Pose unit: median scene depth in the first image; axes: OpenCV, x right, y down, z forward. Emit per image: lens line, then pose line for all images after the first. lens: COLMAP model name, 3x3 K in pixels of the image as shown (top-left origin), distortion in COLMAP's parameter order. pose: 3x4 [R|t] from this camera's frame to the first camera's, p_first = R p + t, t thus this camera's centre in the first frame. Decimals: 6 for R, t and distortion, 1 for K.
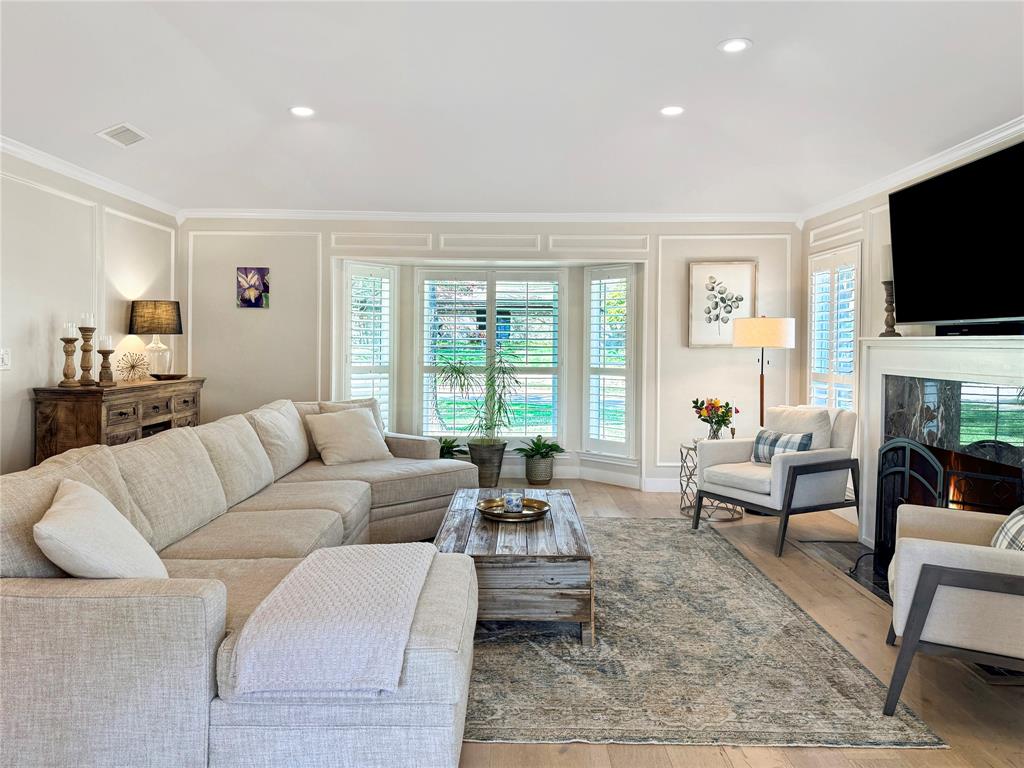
lens RADIAL K [[791.9, 0, 517.8], [0, 791.9, 336.5], [0, 0, 1]] dist [0.076943, -0.091732]
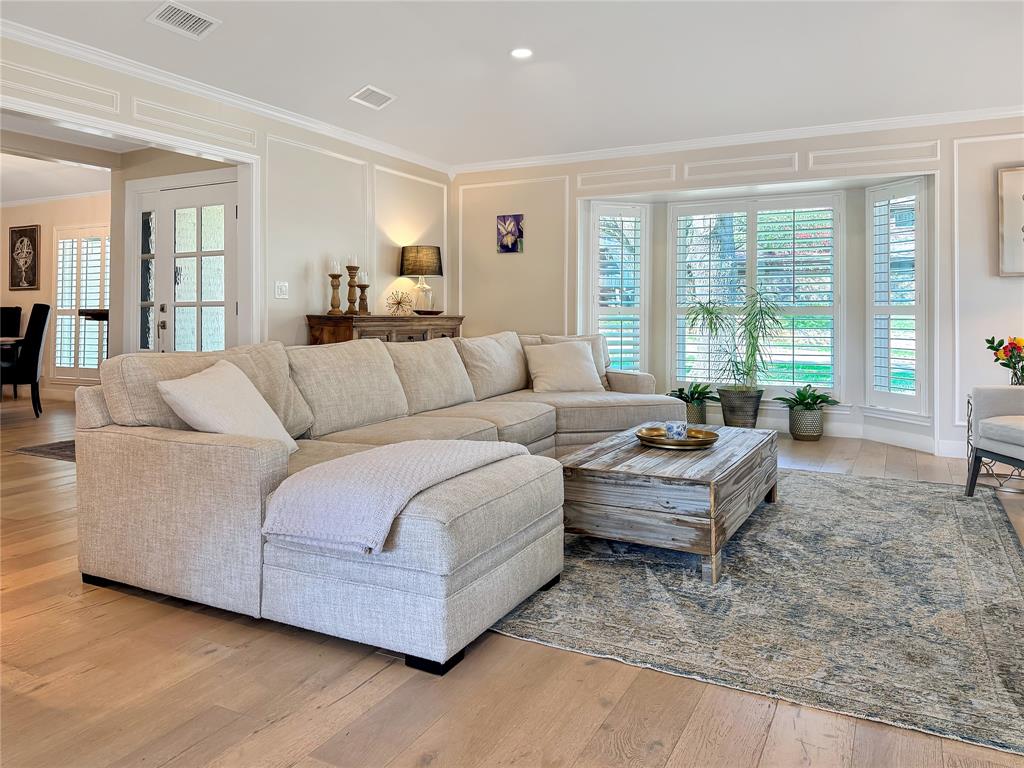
lens RADIAL K [[791.9, 0, 517.8], [0, 791.9, 336.5], [0, 0, 1]] dist [0.076943, -0.091732]
pose [[0.871926, 0.002593, -0.489630, 0.251995], [0.006435, 0.999839, 0.016753, 0.074765], [0.489595, -0.017758, 0.871769, 0.098962]]
